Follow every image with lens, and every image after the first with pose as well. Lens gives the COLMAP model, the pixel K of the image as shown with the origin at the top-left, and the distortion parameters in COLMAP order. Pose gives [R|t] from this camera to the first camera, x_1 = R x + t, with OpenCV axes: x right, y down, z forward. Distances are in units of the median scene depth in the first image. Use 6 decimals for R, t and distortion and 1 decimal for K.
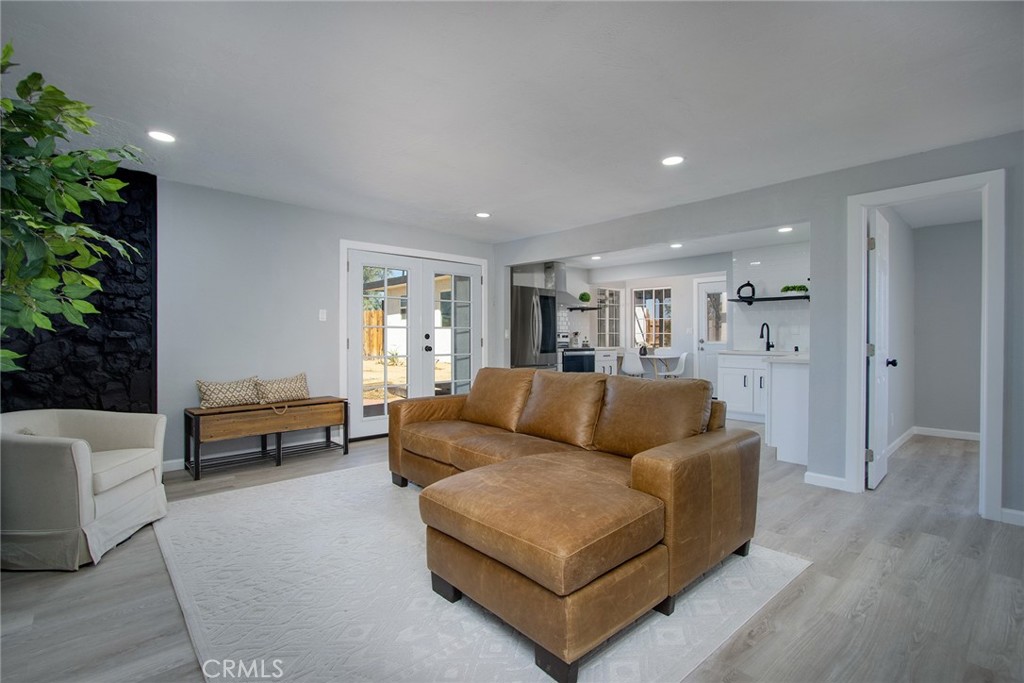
lens RADIAL K [[483.9, 0, 514.2], [0, 483.9, 337.9], [0, 0, 1]] dist [-0.014834, 0.001412]
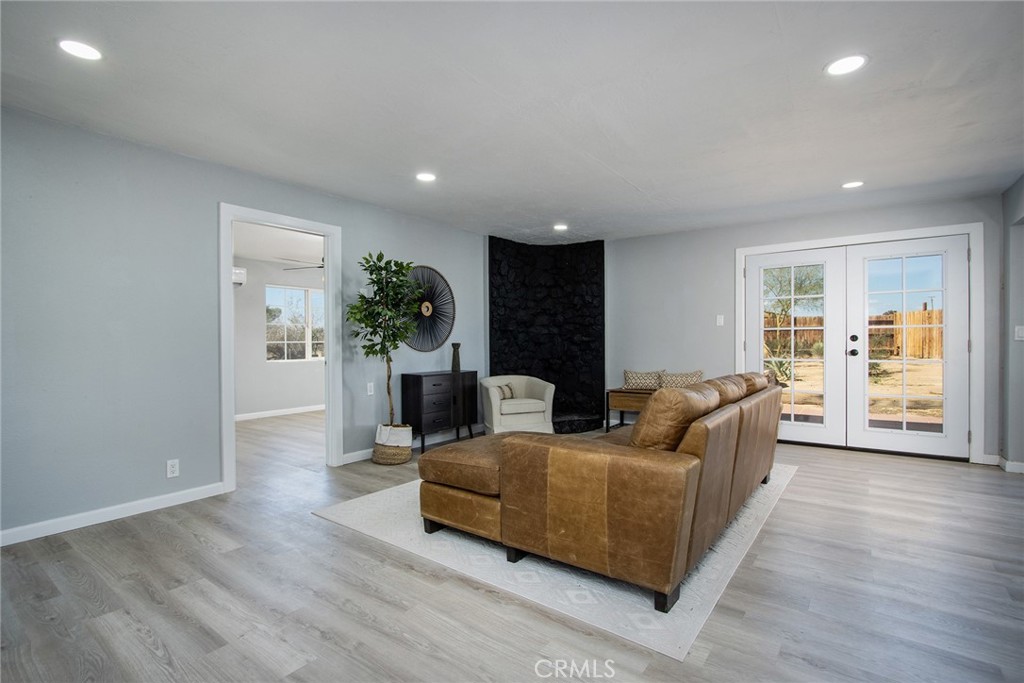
lens RADIAL K [[483.9, 0, 508.2], [0, 483.9, 346.2], [0, 0, 1]] dist [-0.014834, 0.001412]
pose [[0.186425, 0.009596, -0.982422, 0.817492], [0.004232, 0.999935, 0.010570, -0.001793], [0.982460, -0.006128, 0.186372, 0.400668]]
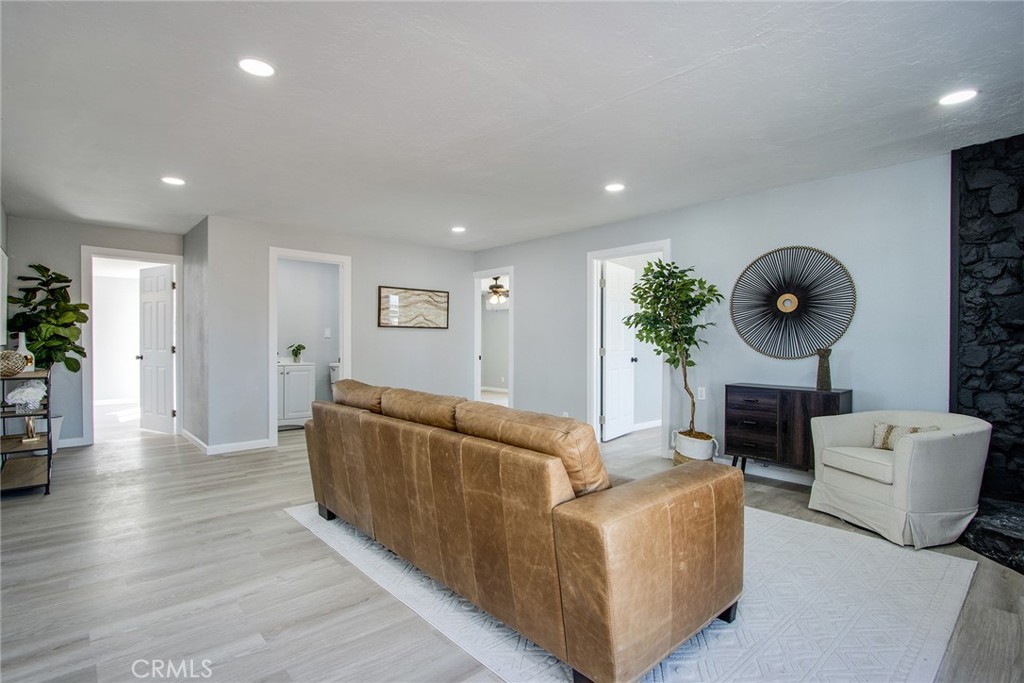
lens RADIAL K [[483.9, 0, 496.4], [0, 483.9, 341.5], [0, 0, 1]] dist [-0.014834, 0.001412]
pose [[-0.999994, -0.003293, 0.000969, 0.033069], [-0.003291, 0.999992, 0.002209, -0.010953], [-0.000976, 0.002206, -0.999997, 1.500856]]
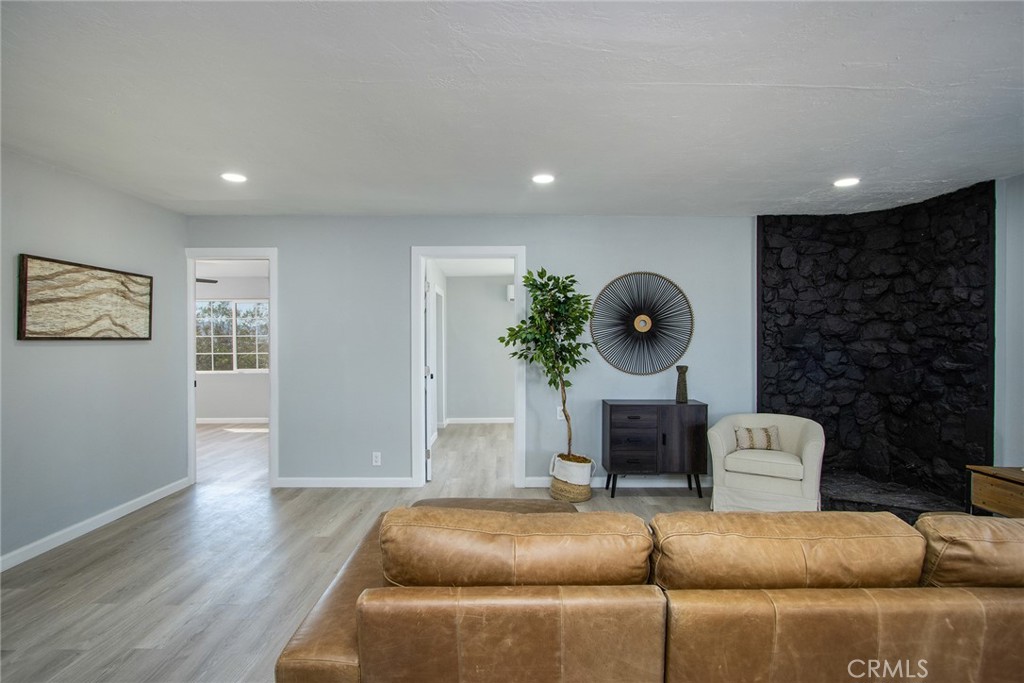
lens RADIAL K [[483.9, 0, 509.7], [0, 483.9, 341.6], [0, 0, 1]] dist [-0.014834, 0.001412]
pose [[-0.672832, 0.002655, -0.739791, 0.467680], [-0.002682, 0.999978, 0.006028, -0.058790], [0.739791, 0.006040, -0.672810, 0.978196]]
